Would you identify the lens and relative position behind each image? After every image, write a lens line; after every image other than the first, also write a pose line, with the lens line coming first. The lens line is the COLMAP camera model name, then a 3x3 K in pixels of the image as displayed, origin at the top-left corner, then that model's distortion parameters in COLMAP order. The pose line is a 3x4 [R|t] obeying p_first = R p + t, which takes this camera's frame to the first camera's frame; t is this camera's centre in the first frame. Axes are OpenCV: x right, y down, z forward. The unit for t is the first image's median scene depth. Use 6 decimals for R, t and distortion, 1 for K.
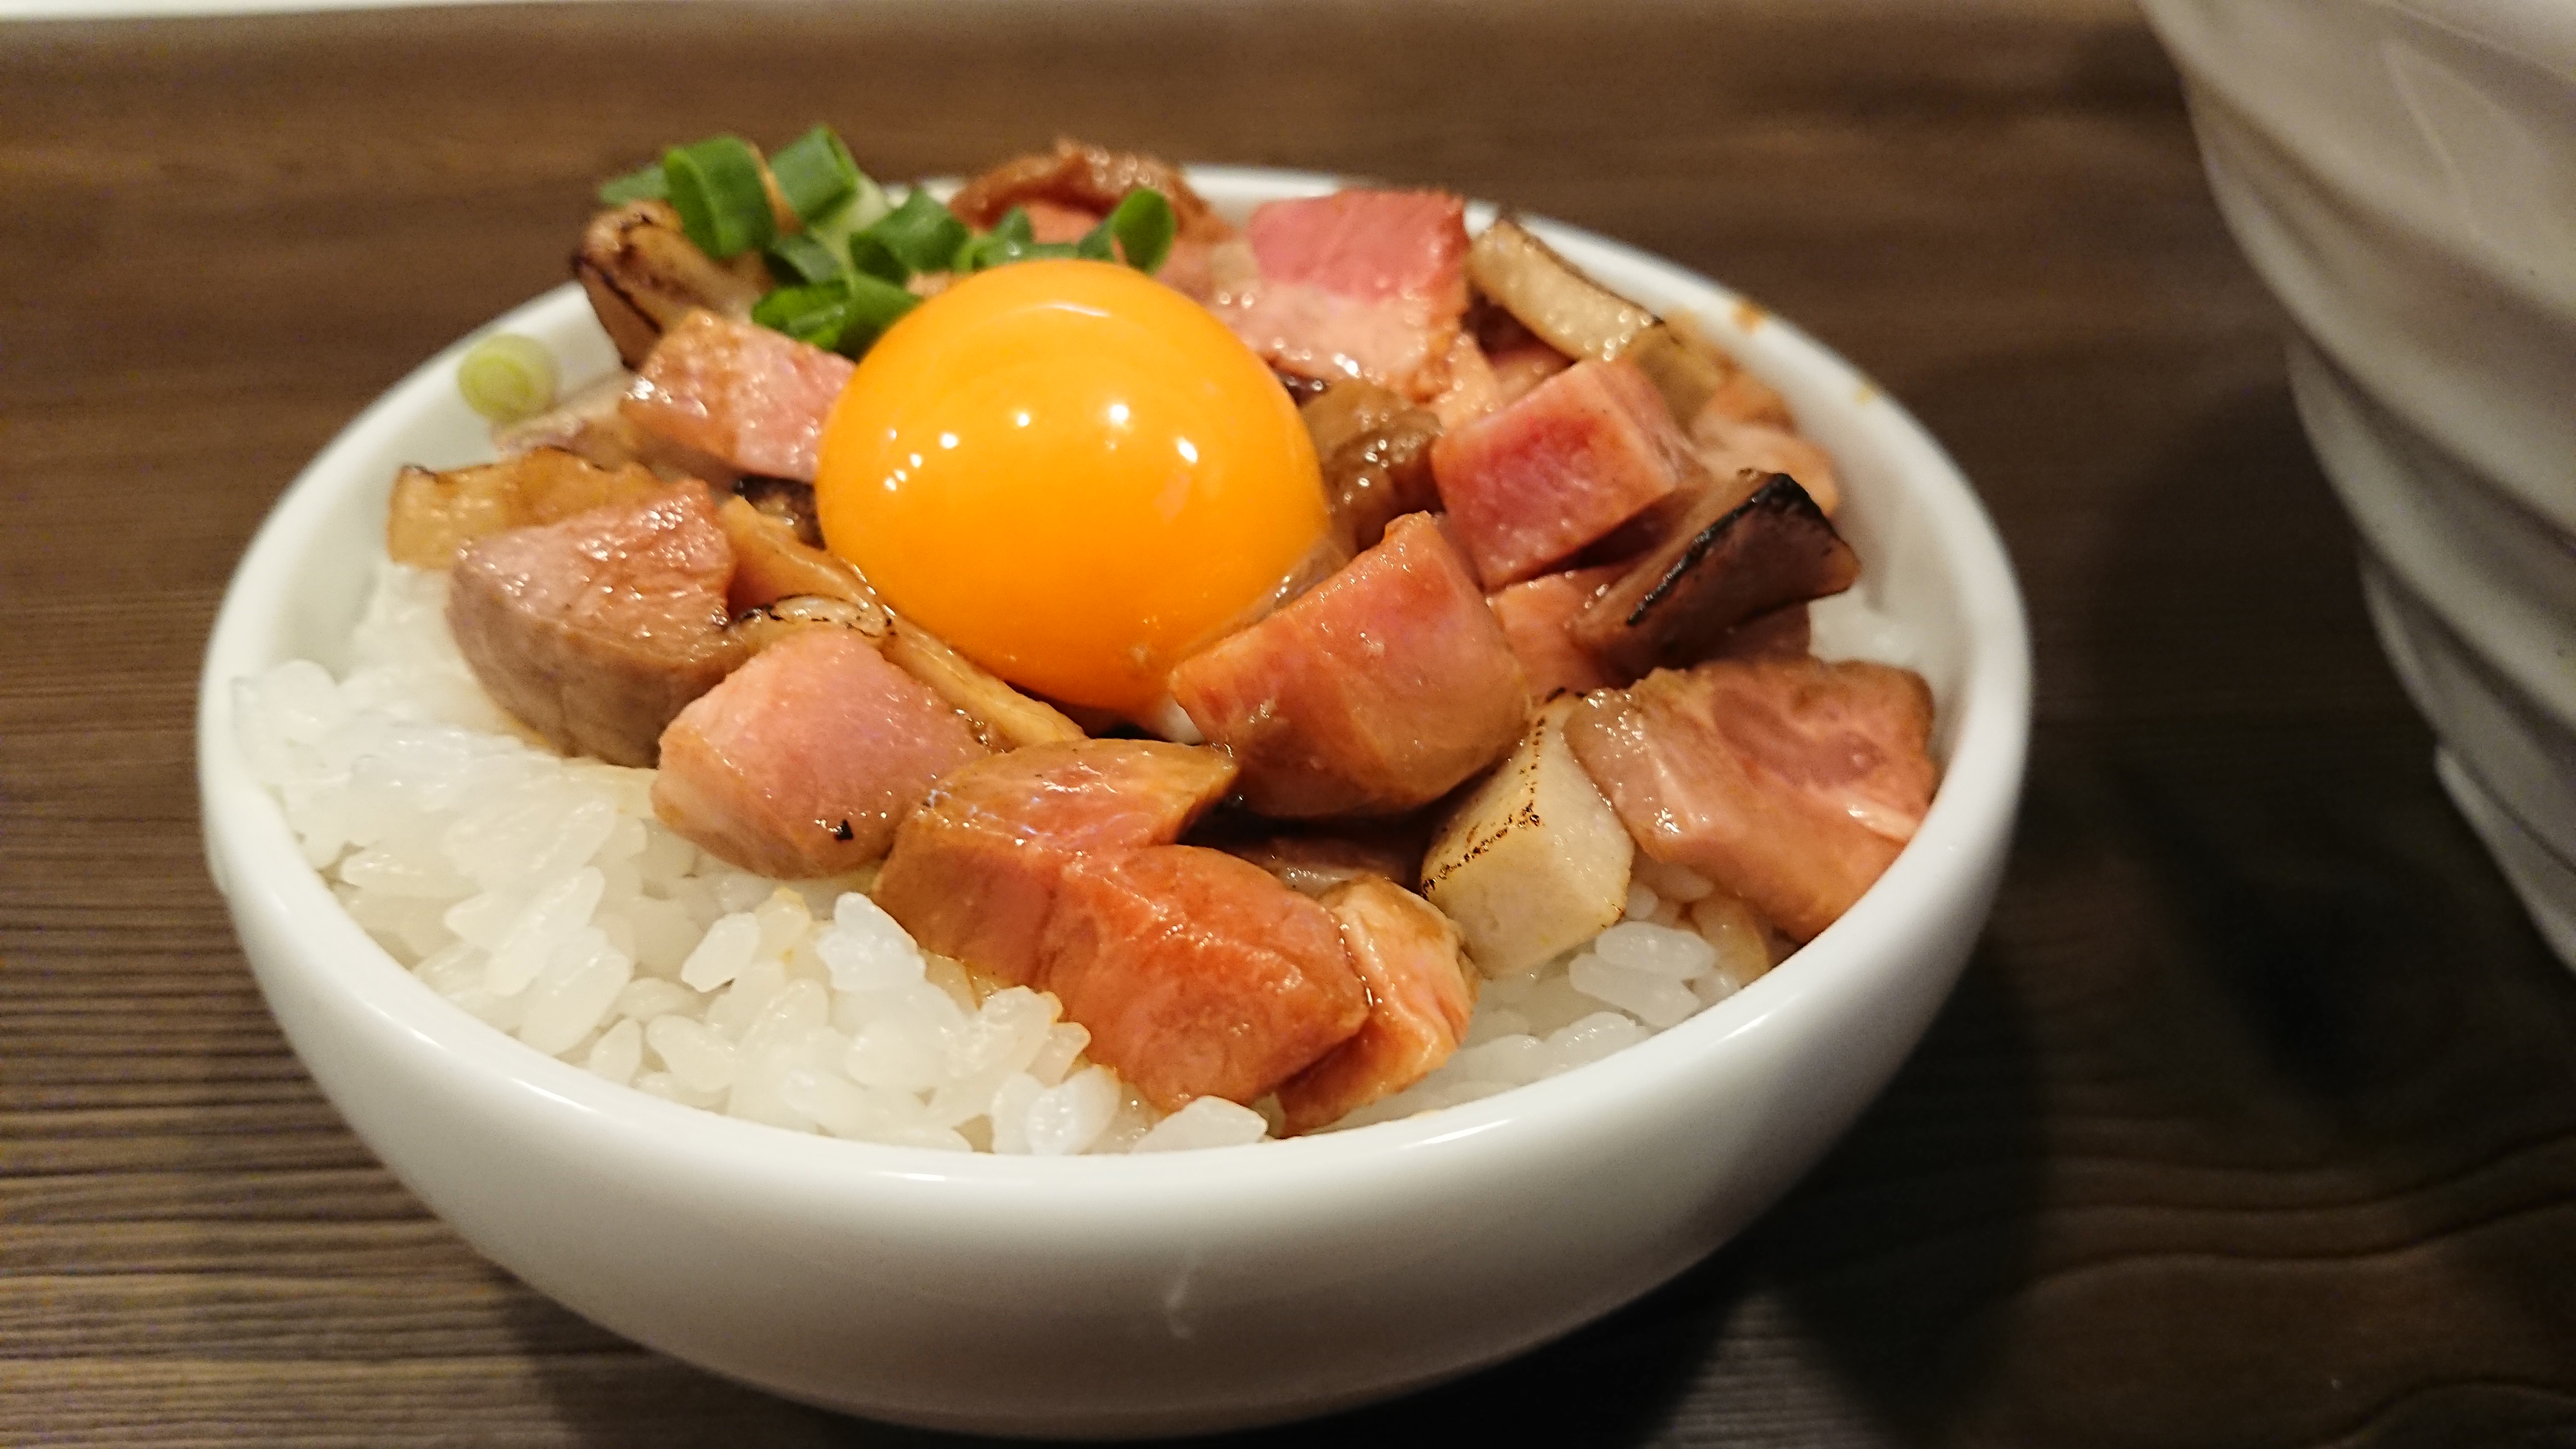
lens RADIAL K [[1810.6, 0, 1298.5], [0, 1810.6, 729.4], [0, 0, 1]] dist [0.007725, -0.007934]
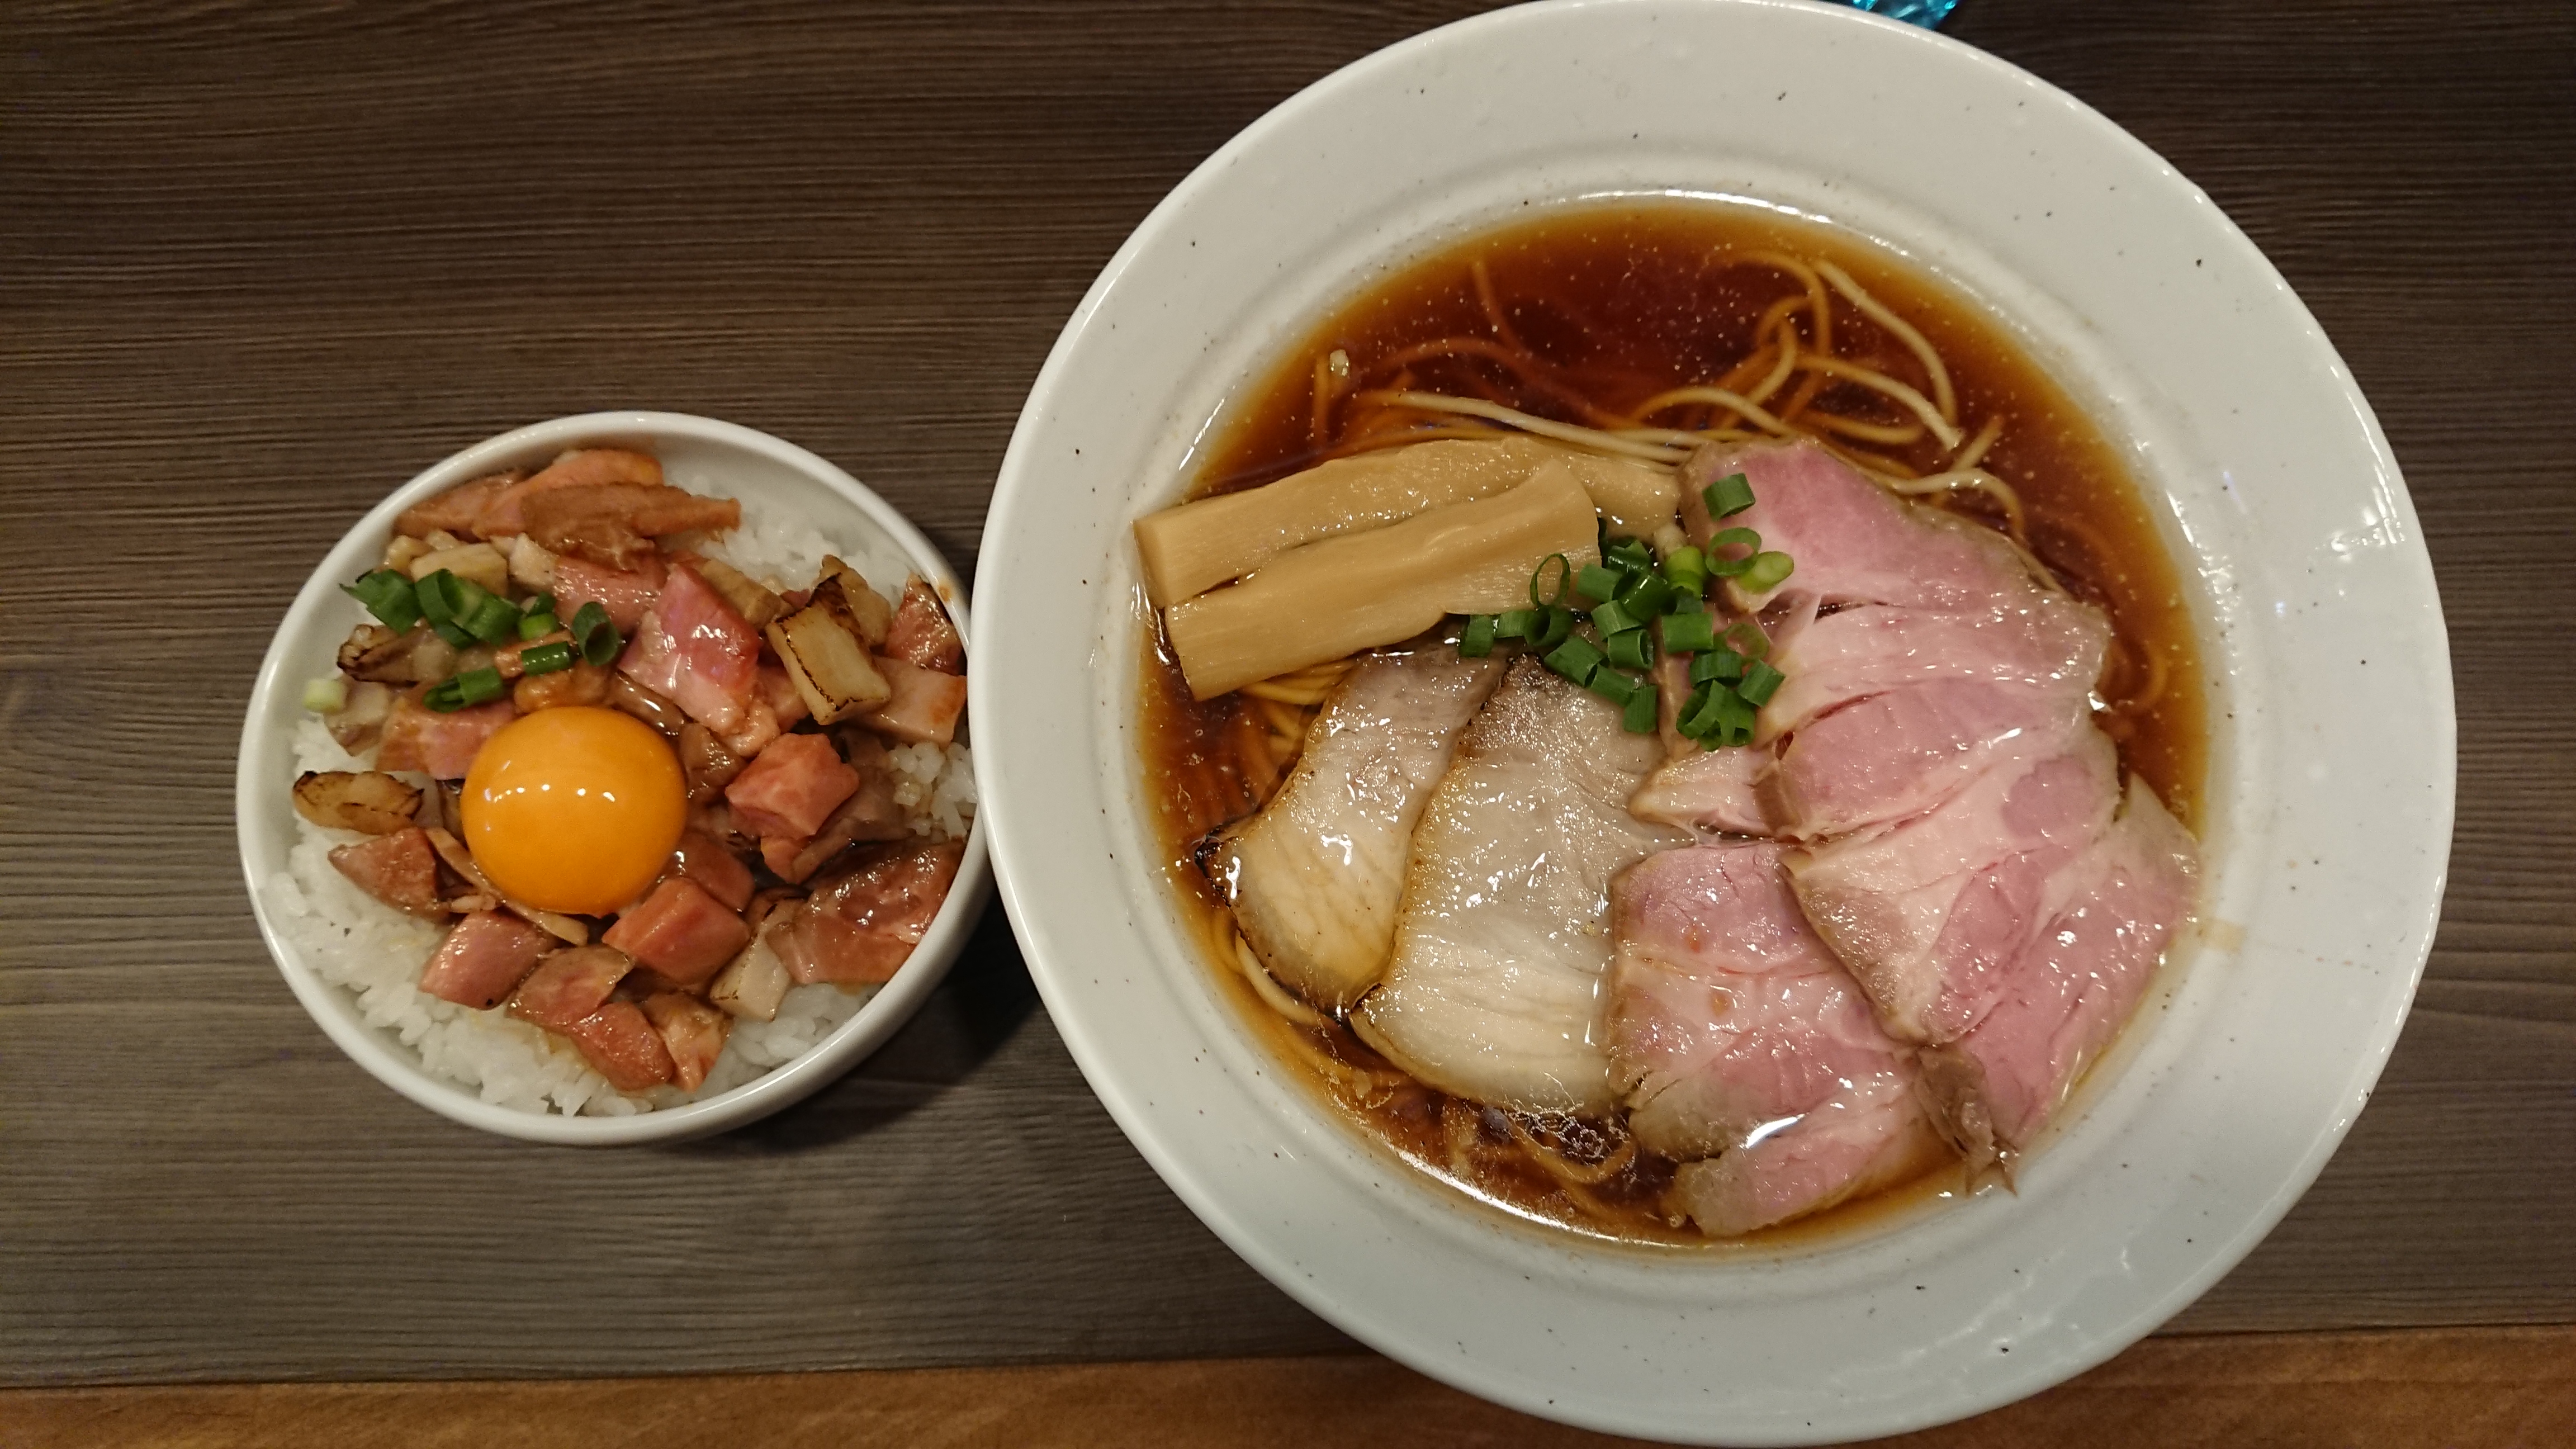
lens RADIAL K [[1810.6, 0, 1292.6], [0, 1810.6, 724.3], [0, 0, 1]] dist [0.007725, -0.007934]
pose [[0.998513, 0.054096, -0.006694, 0.856468], [-0.038515, 0.787099, 0.615624, -1.777101], [0.038572, -0.614450, 0.788012, -0.807117]]
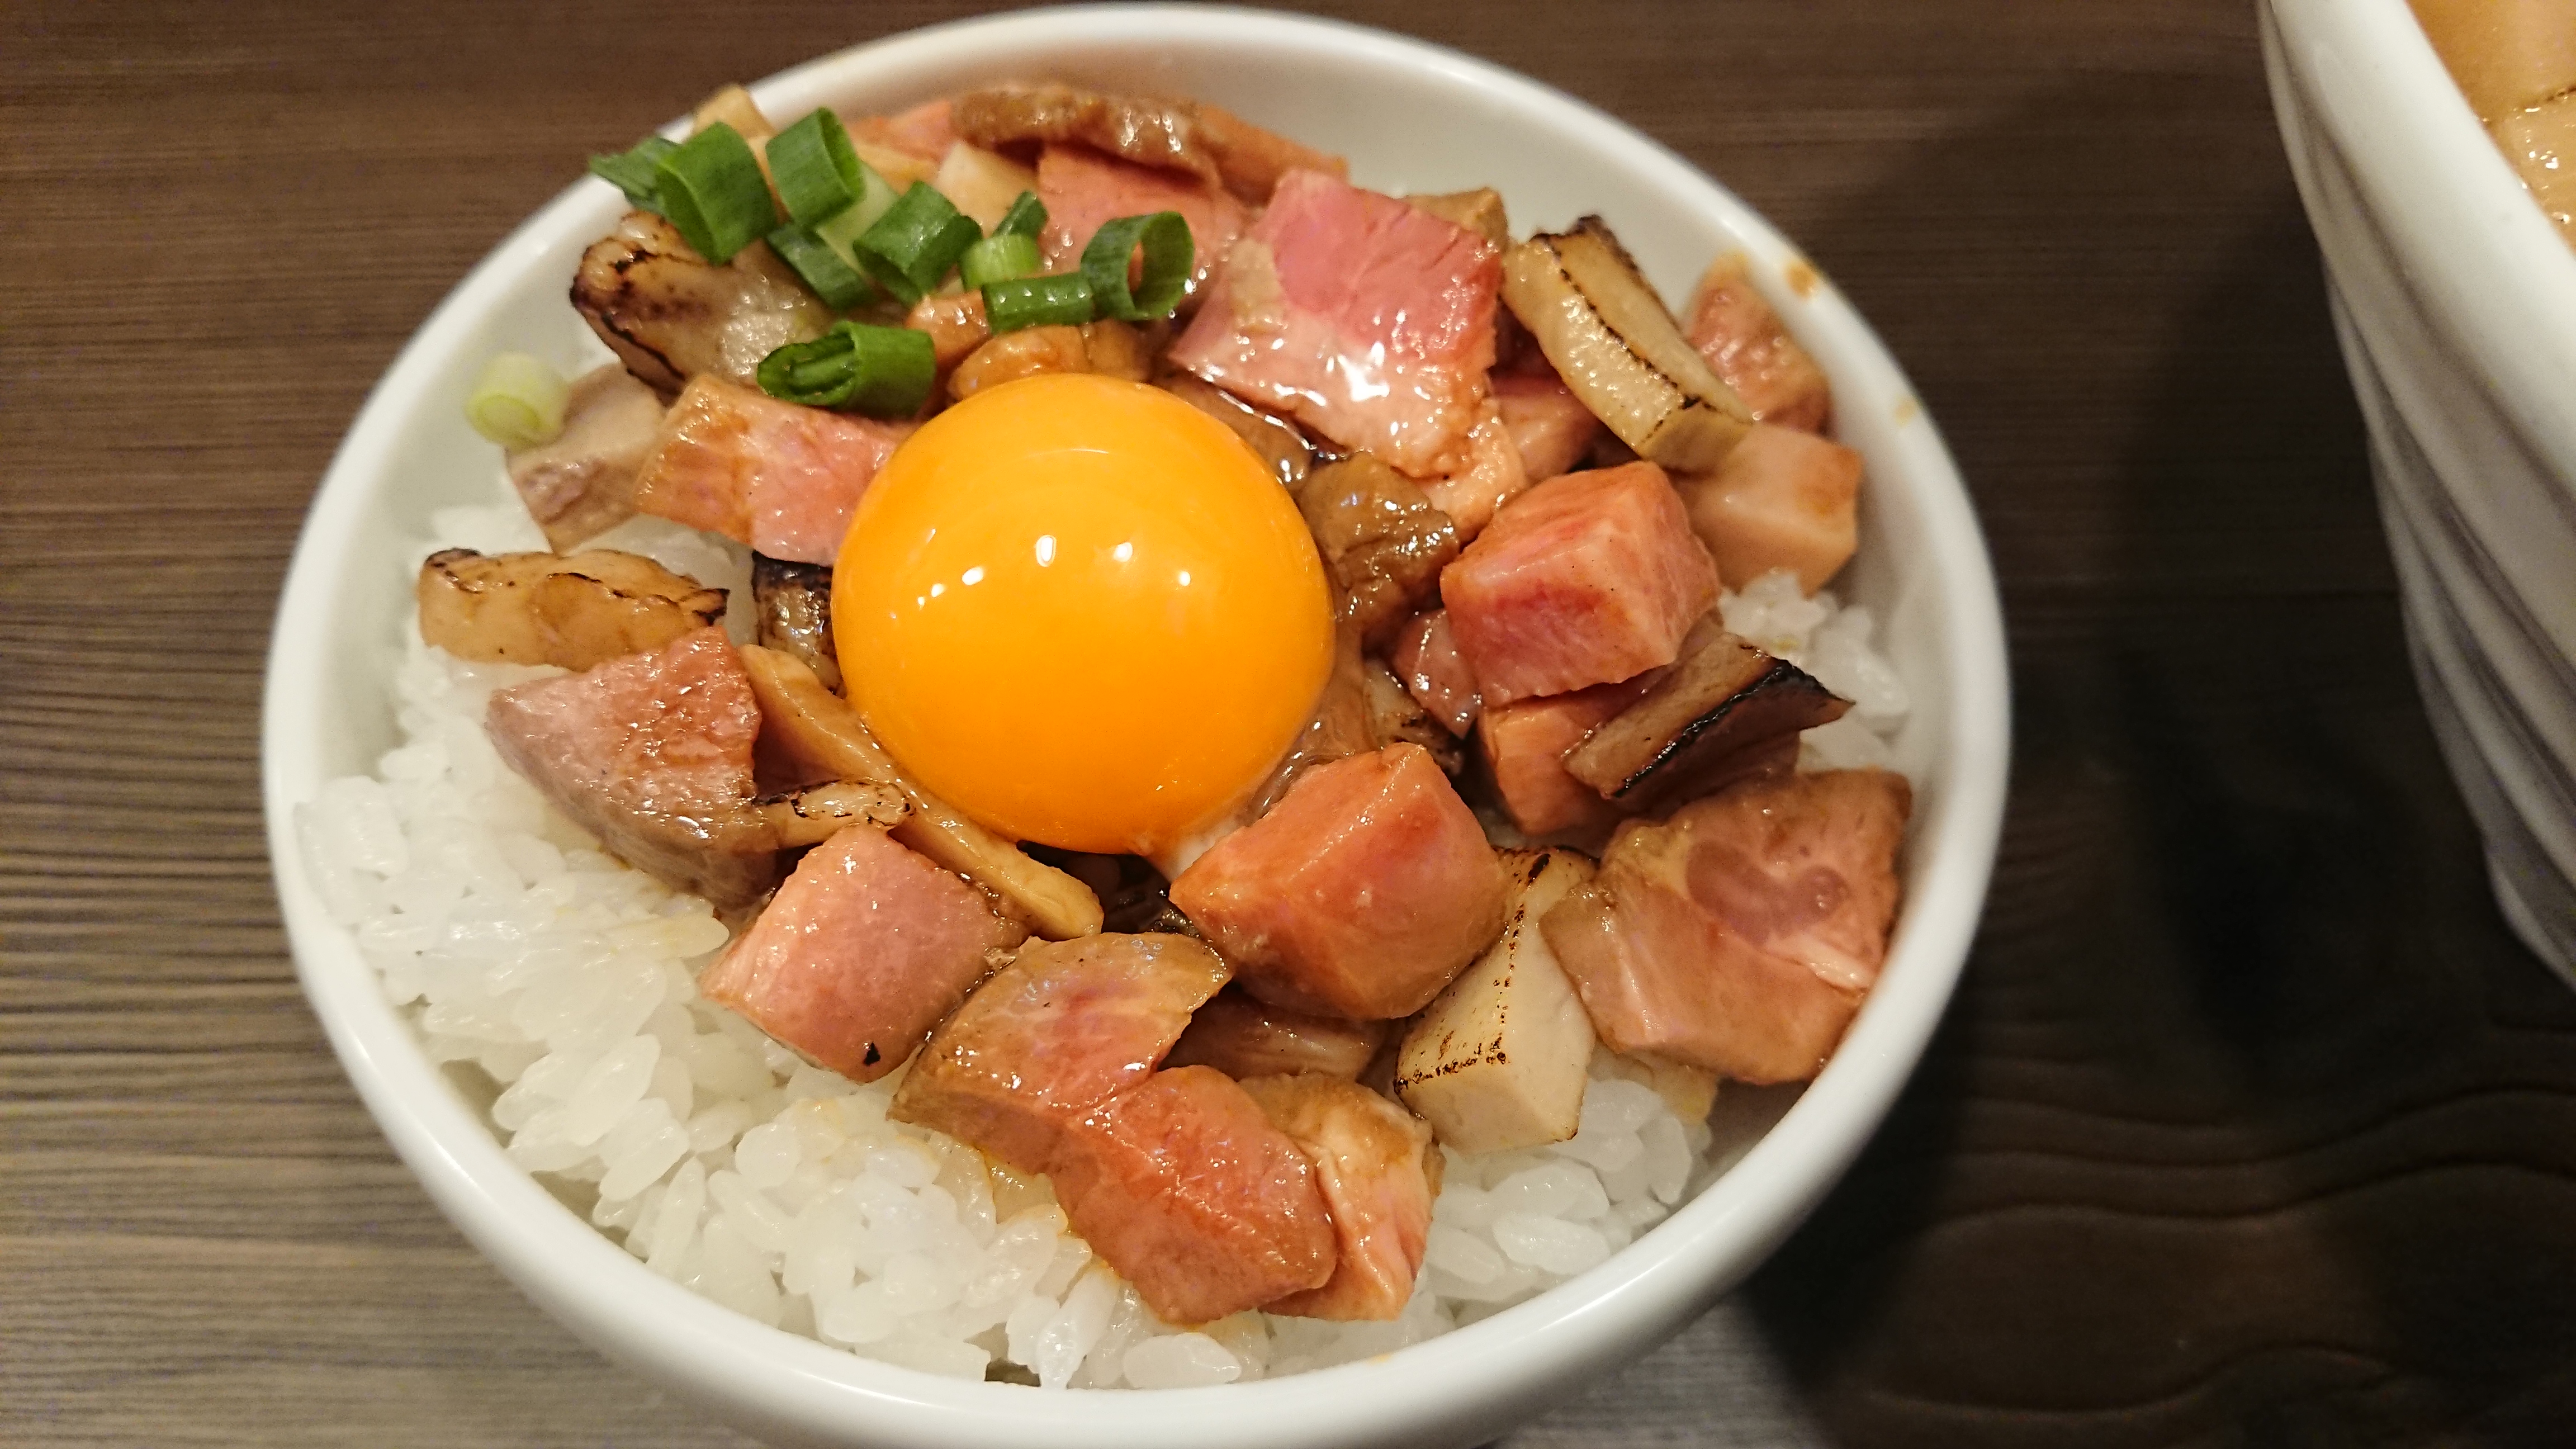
lens RADIAL K [[1810.6, 0, 1284.1], [0, 1810.6, 716.2], [0, 0, 1]] dist [0.007725, -0.007934]
pose [[0.998863, 0.043828, -0.018777, 0.009977], [-0.035409, 0.945572, 0.323480, -0.422349], [0.031932, -0.322447, 0.946049, 0.025394]]
